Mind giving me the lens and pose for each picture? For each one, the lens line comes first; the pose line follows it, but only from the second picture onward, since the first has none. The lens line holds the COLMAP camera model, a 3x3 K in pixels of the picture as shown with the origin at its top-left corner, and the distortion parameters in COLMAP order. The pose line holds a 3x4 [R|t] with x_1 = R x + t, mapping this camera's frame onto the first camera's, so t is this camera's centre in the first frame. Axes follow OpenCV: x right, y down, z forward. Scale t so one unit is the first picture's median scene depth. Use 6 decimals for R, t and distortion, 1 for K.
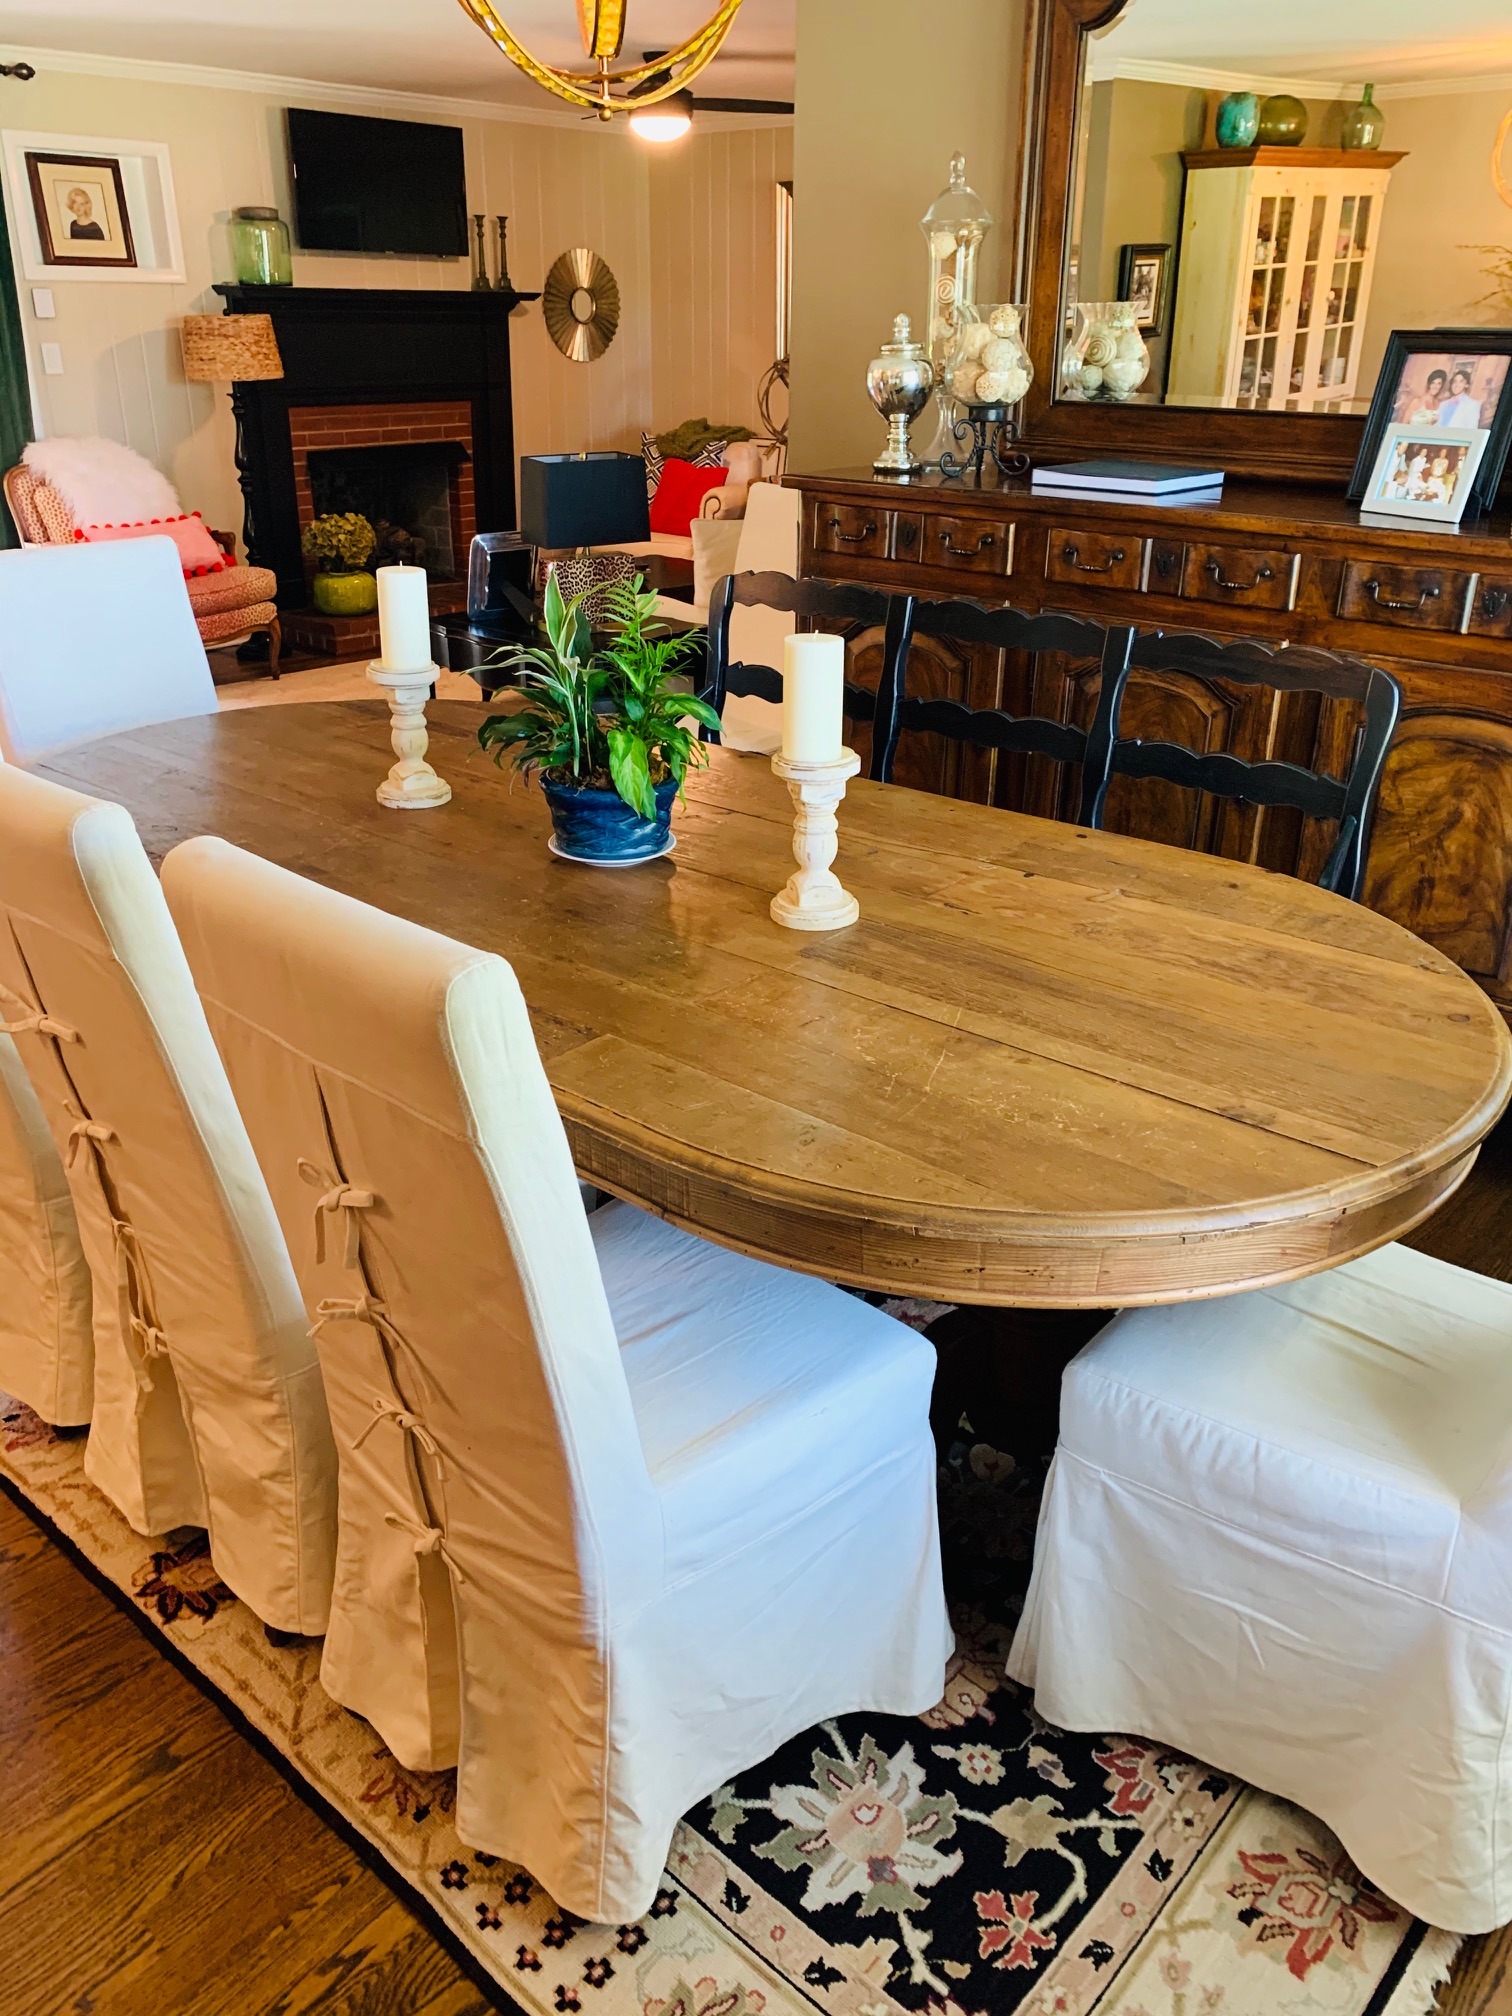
lens RADIAL K [[1546.5, 0, 757.5], [0, 1546.5, 1008.5], [0, 0, 1]] dist [0.007610, -0.000918]
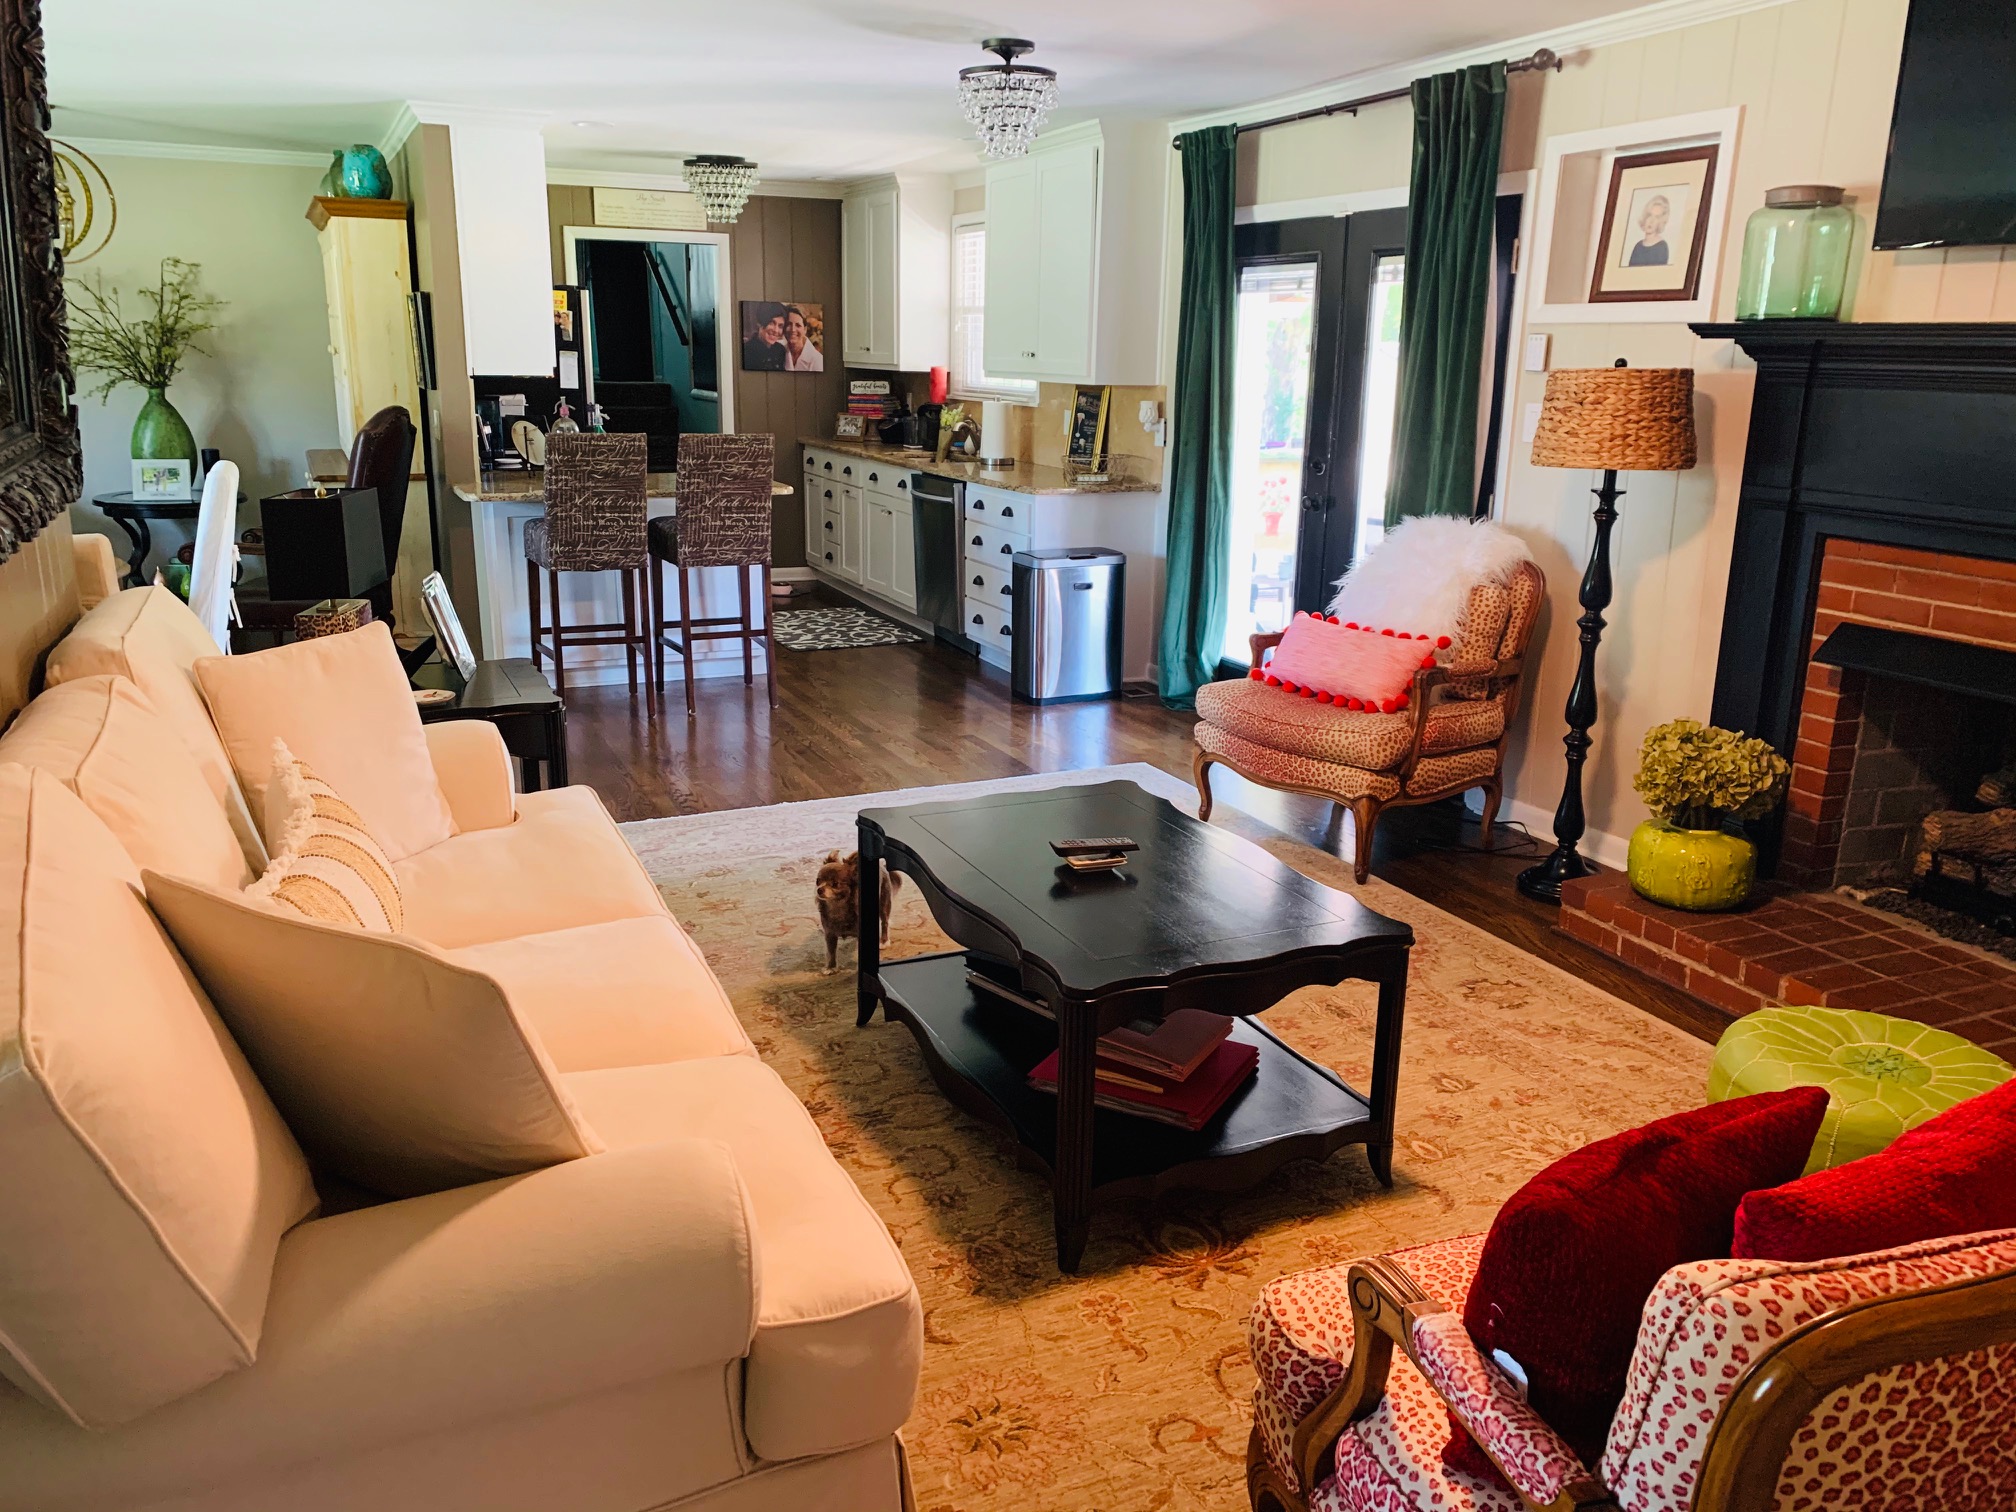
lens RADIAL K [[1546.5, 0, 1011.9], [0, 1546.5, 754.4], [0, 0, 1]] dist [0.007610, -0.000918]
pose [[-0.413169, 0.212830, -0.885435, 0.328726], [-0.395899, 0.833636, 0.385117, -0.467847], [0.820095, 0.509661, -0.260174, 1.055849]]
